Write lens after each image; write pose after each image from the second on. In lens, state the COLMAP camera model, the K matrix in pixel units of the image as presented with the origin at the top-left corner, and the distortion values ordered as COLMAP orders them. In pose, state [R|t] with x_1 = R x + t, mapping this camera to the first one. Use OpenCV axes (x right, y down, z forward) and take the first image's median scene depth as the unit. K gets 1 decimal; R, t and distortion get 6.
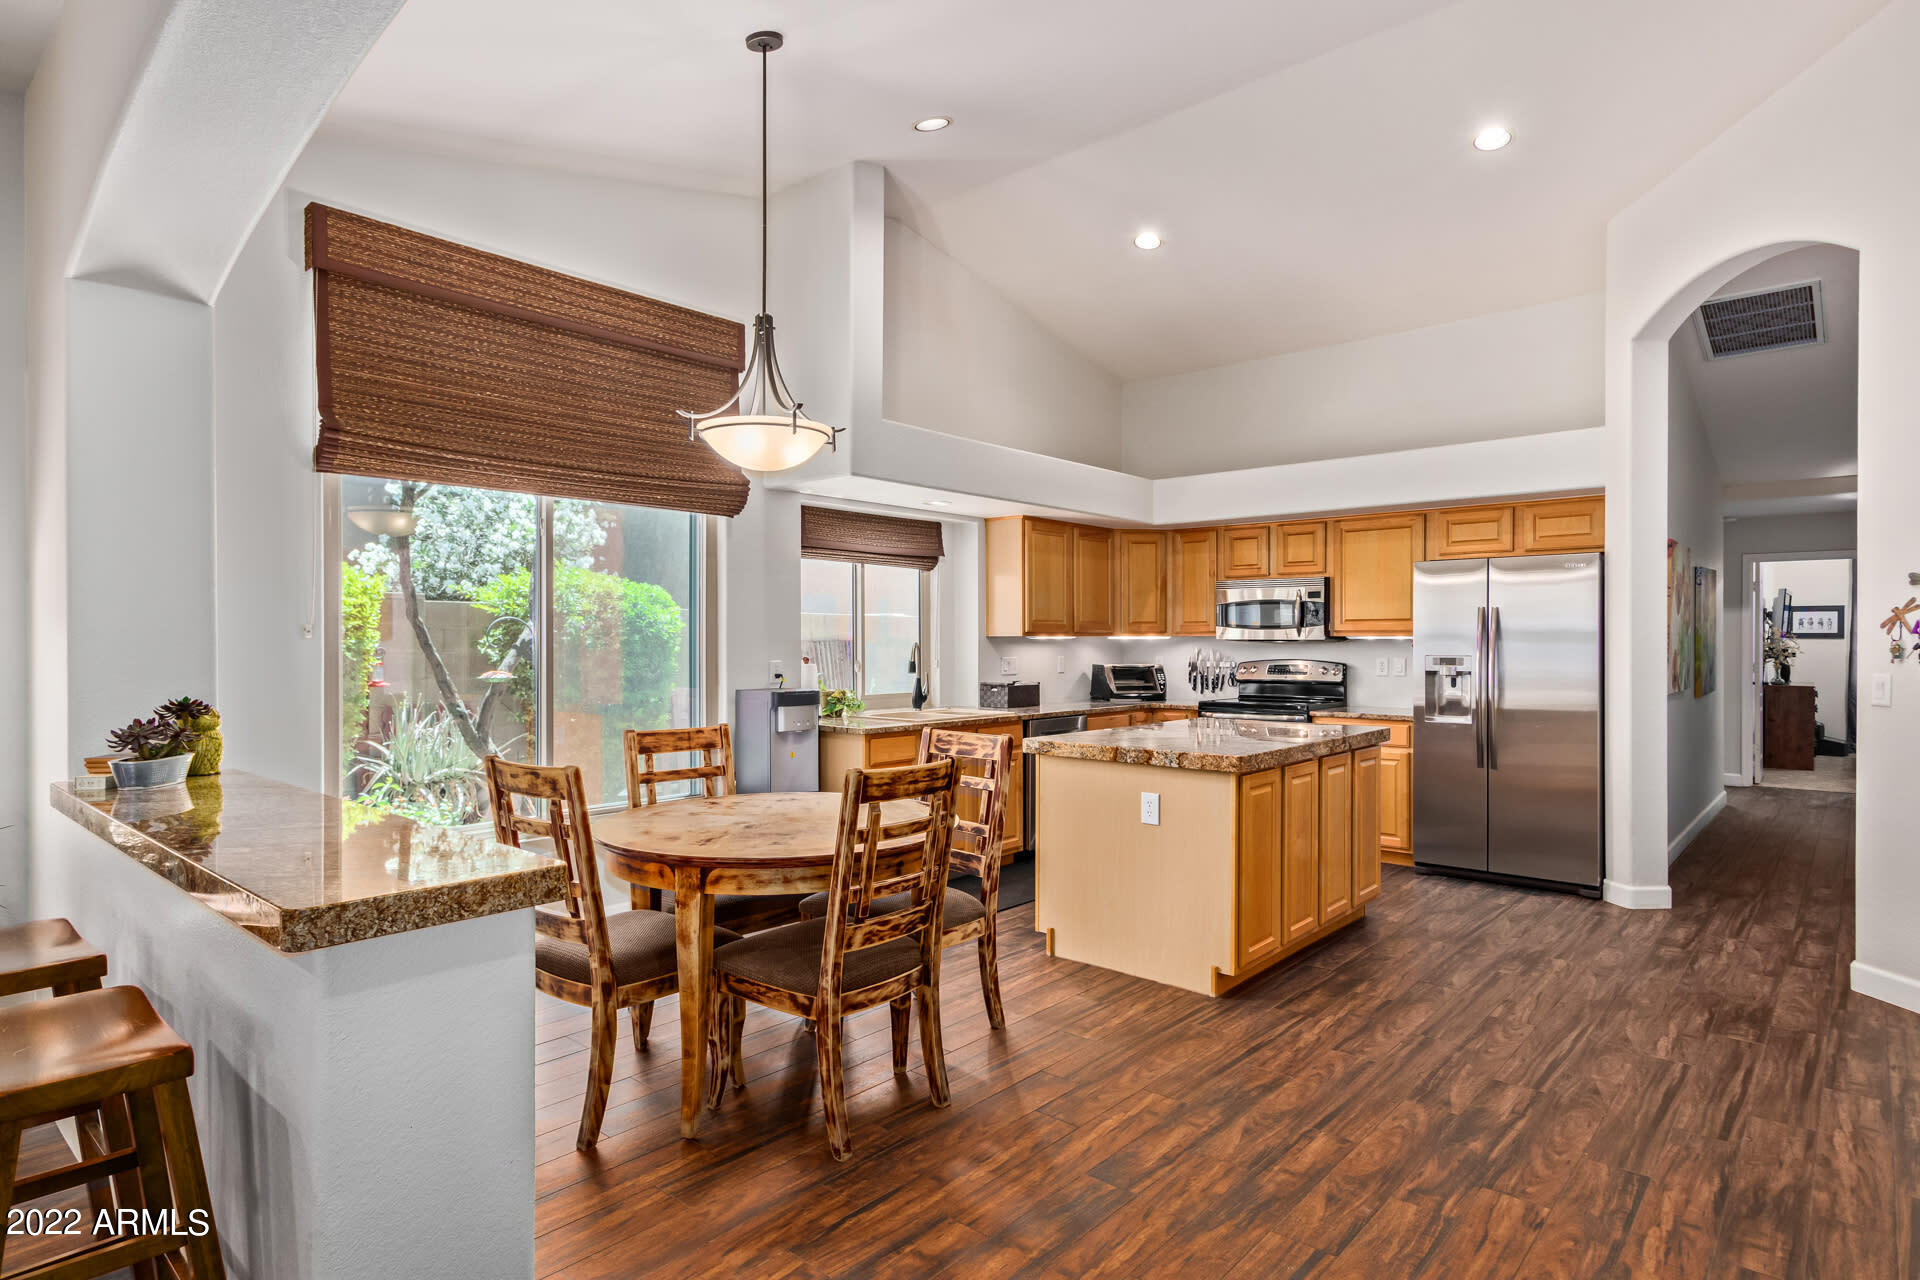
lens RADIAL K [[1015.2, 0, 968.0], [0, 1015.2, 640.4], [0, 0, 1]] dist [0.003976, 0.001317]
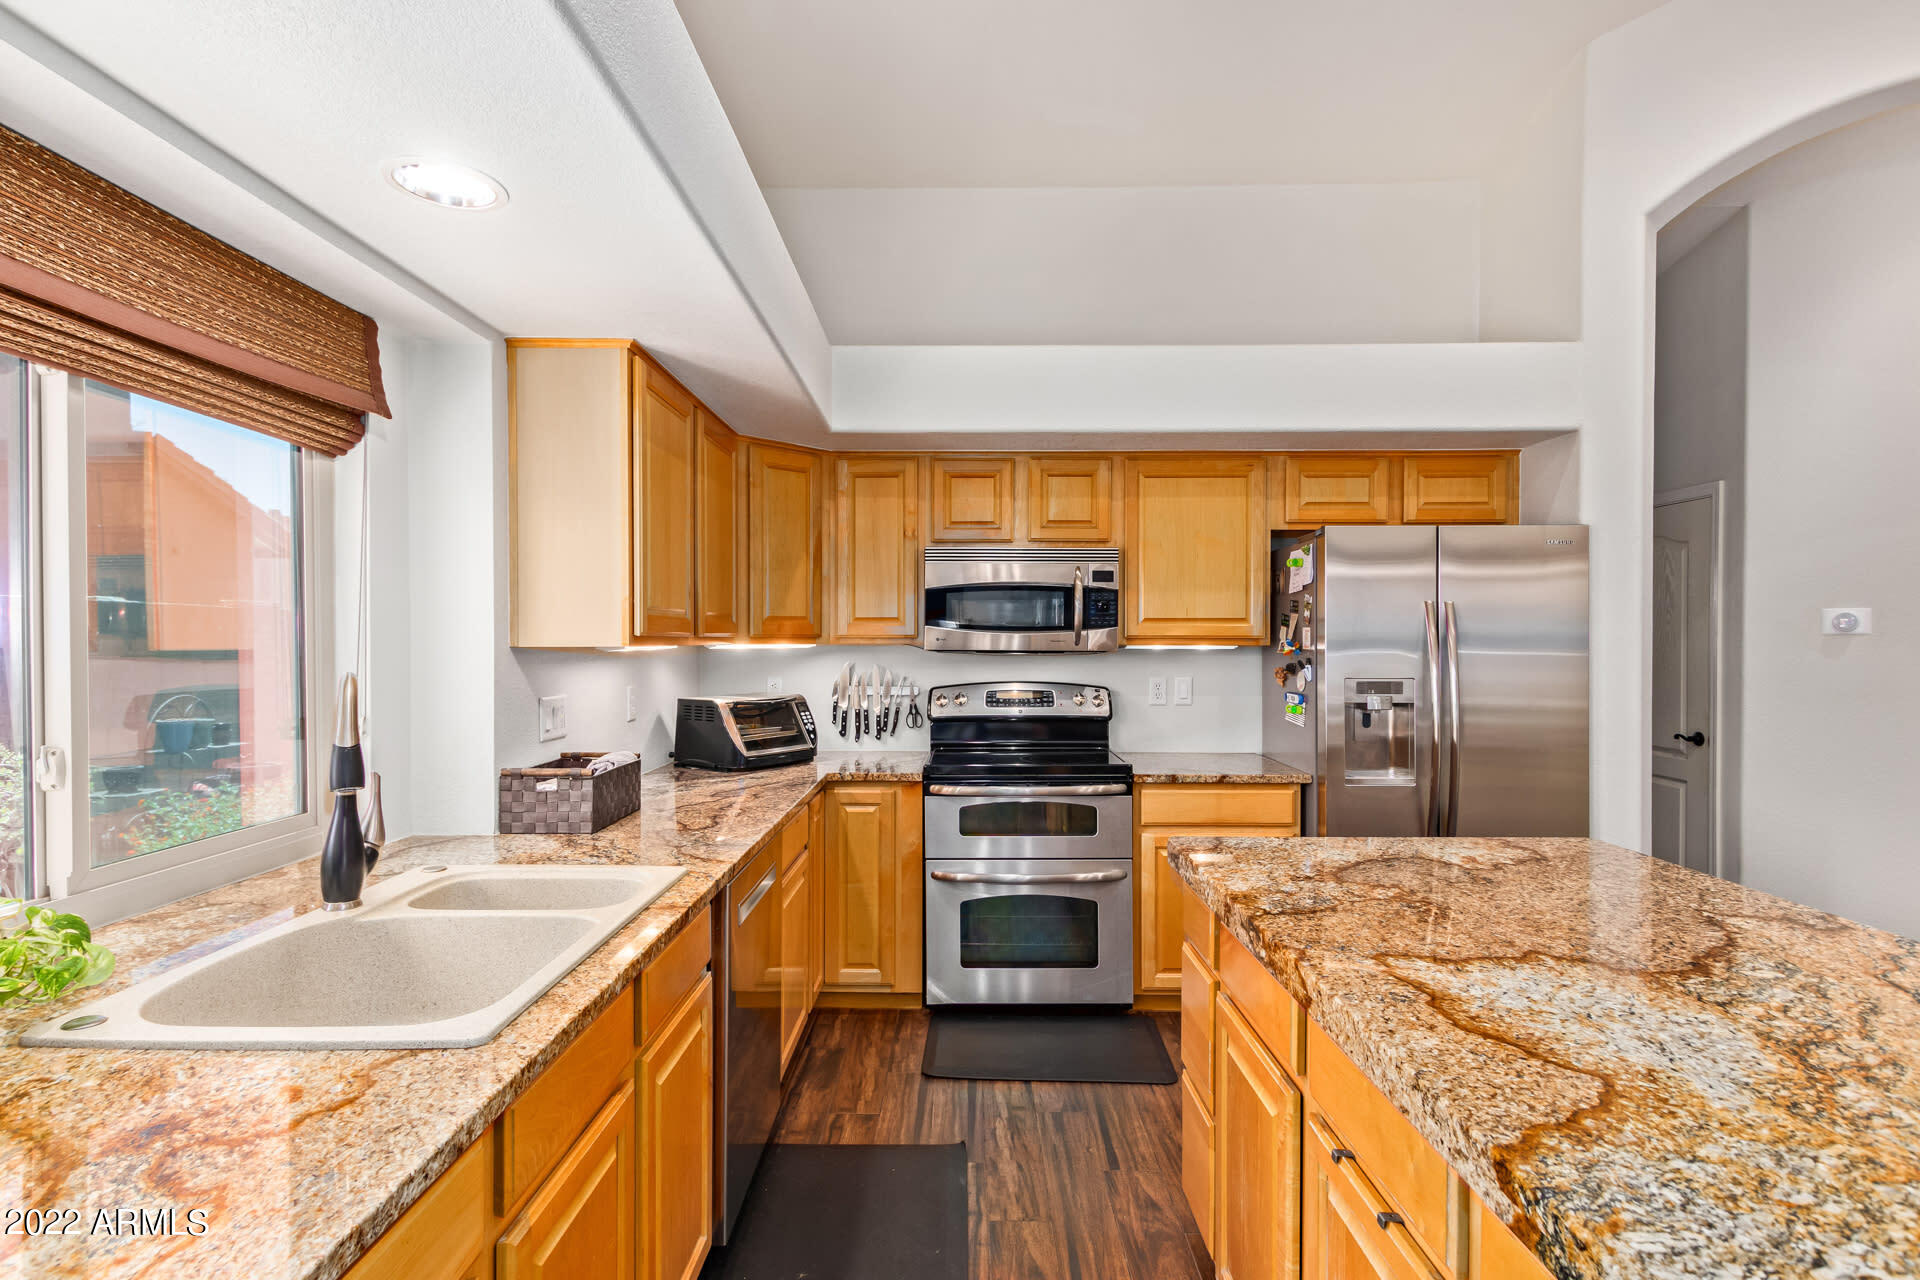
lens RADIAL K [[932.2, 0, 962.0], [0, 932.2, 643.1], [0, 0, 1]] dist [0.008431, -0.000496]
pose [[0.759116, -0.000239, 0.650955, -0.090527], [-0.001221, 0.999998, 0.001791, -0.006574], [-0.650954, -0.002155, 0.759114, 0.681764]]
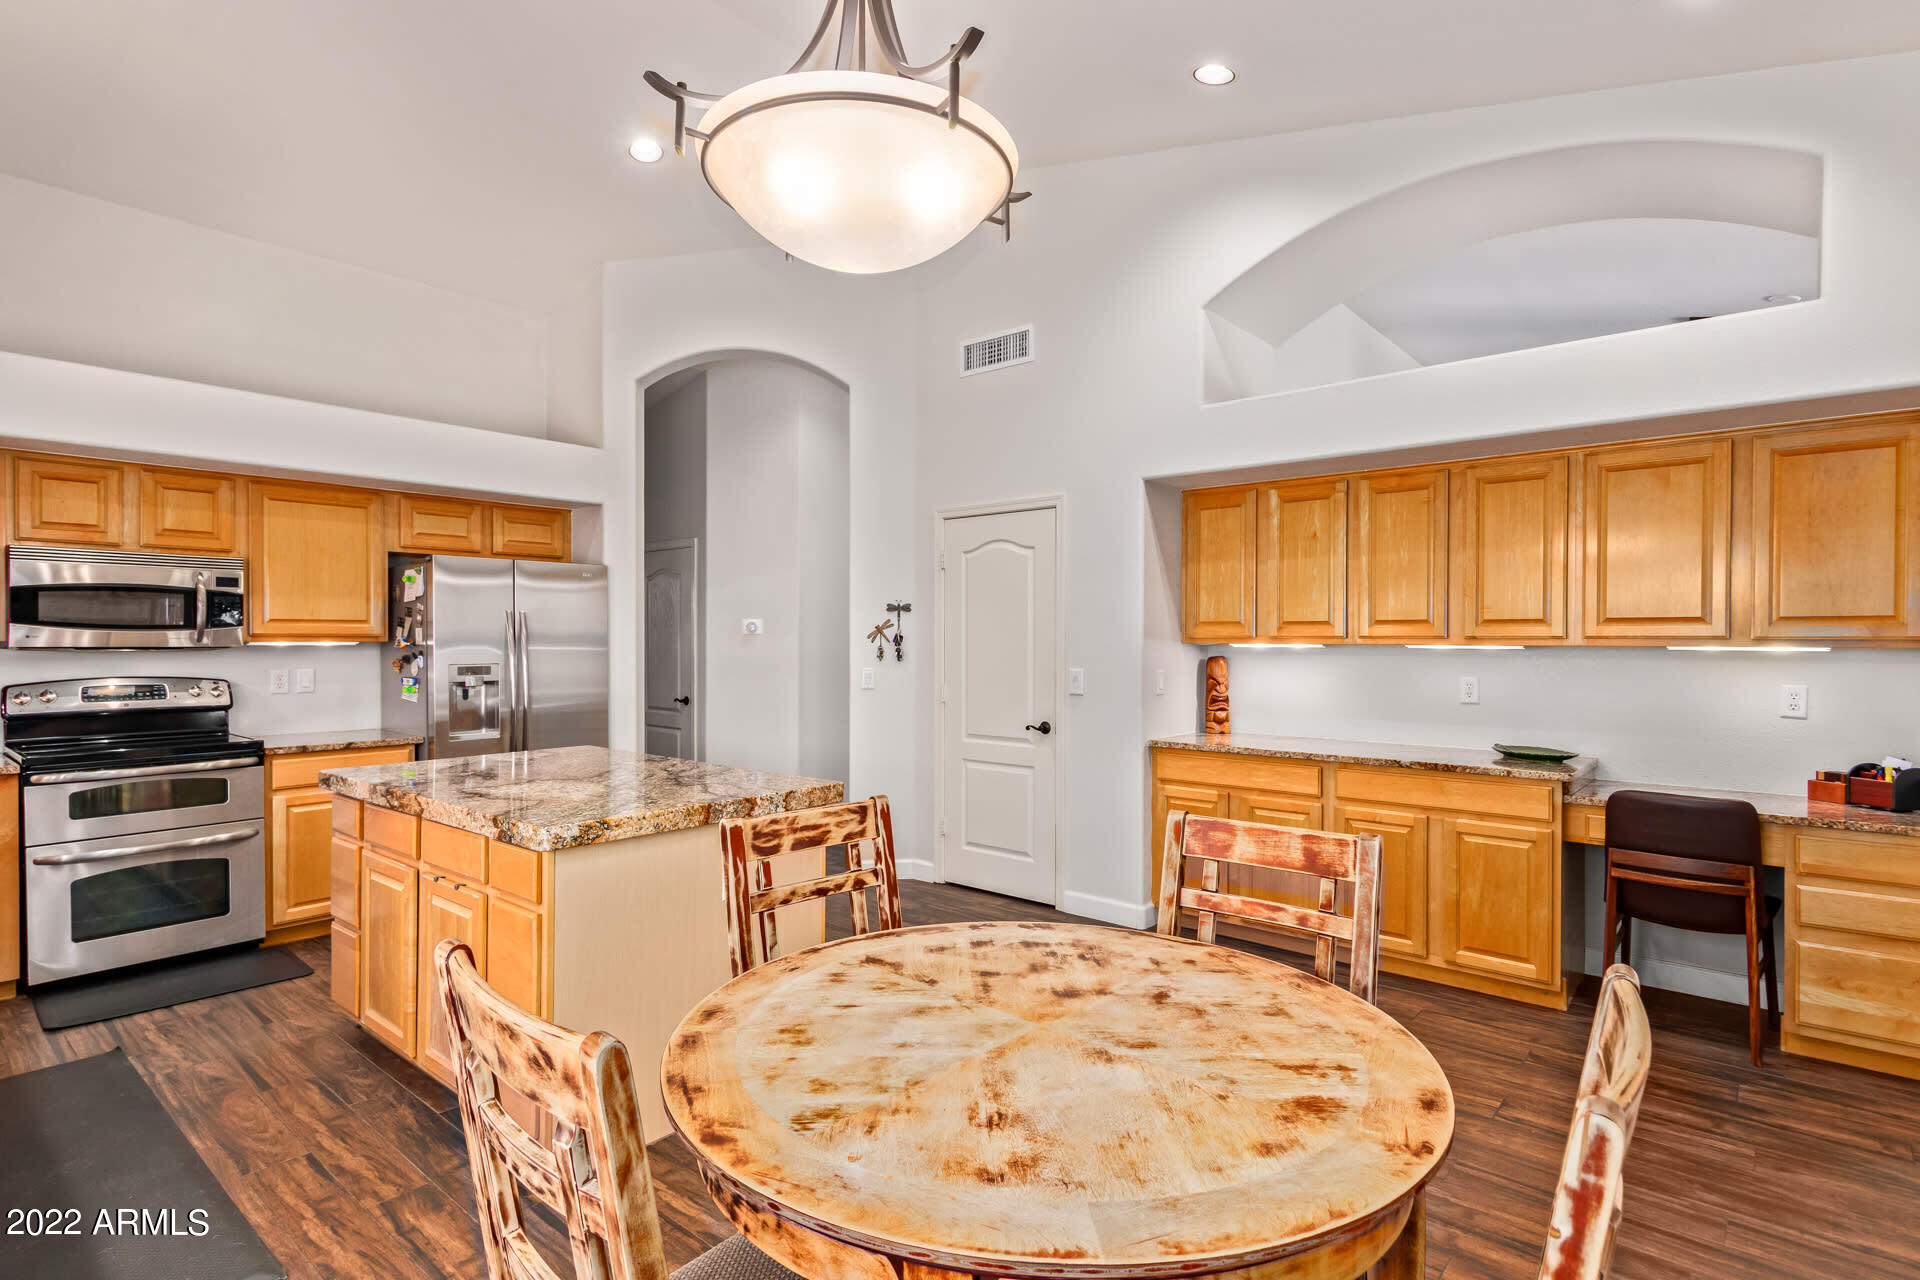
lens RADIAL K [[932.2, 0, 946.0], [0, 932.2, 649.2], [0, 0, 1]] dist [0.008431, -0.000496]
pose [[-0.006672, -0.009940, 0.999928, -0.329146], [0.000524, 0.999950, 0.009944, -0.005463], [-0.999978, 0.000590, -0.006667, 0.550092]]
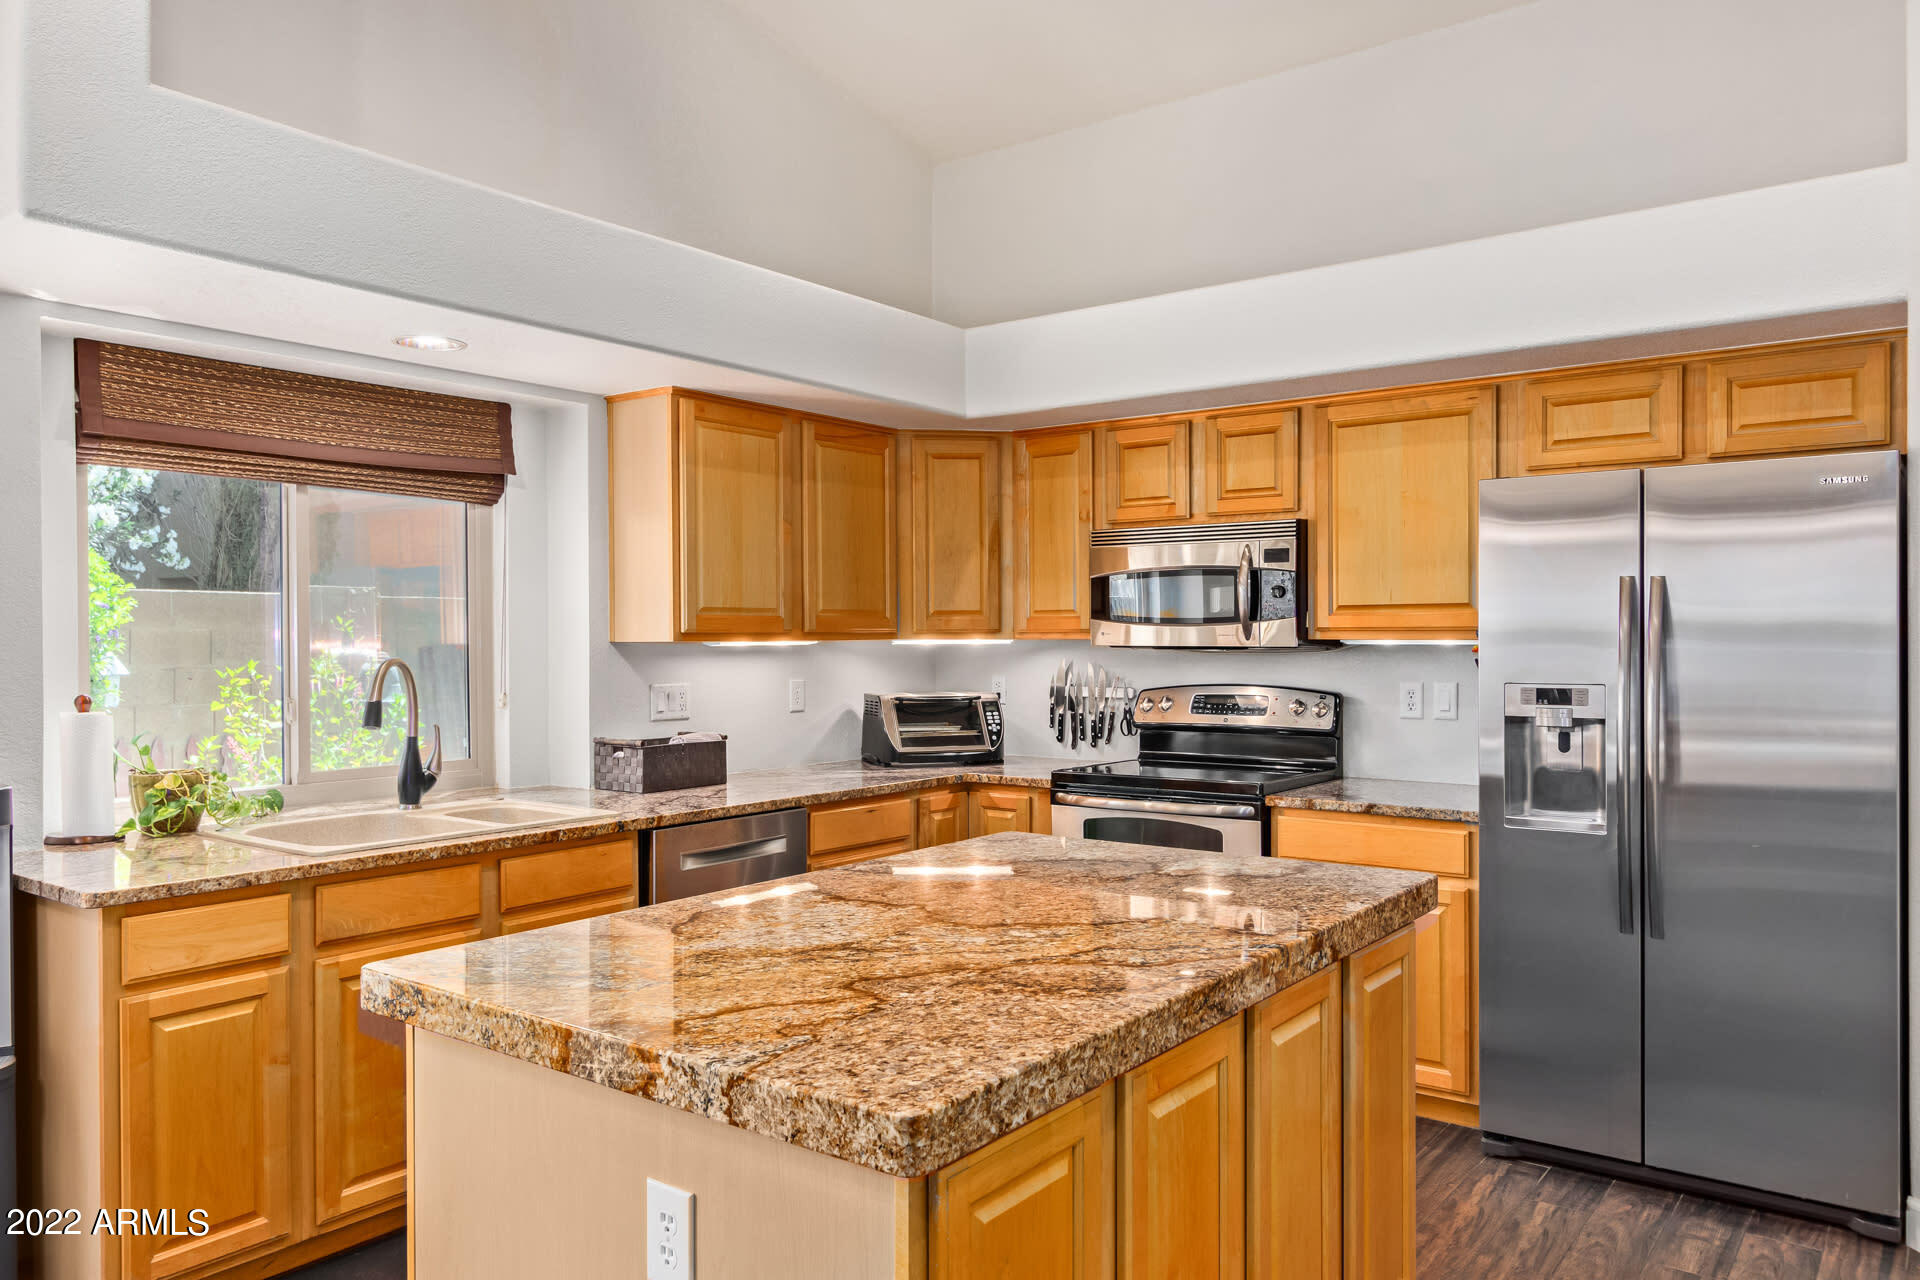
lens RADIAL K [[1329.5, 0, 958.6], [0, 1329.5, 638.3], [0, 0, 1]] dist [-0.009451, -0.006205]
pose [[0.997842, -0.003071, 0.065582, 0.155667], [0.003074, 0.999995, 0.000050, -0.005629], [-0.065582, 0.000152, 0.997847, 0.395399]]
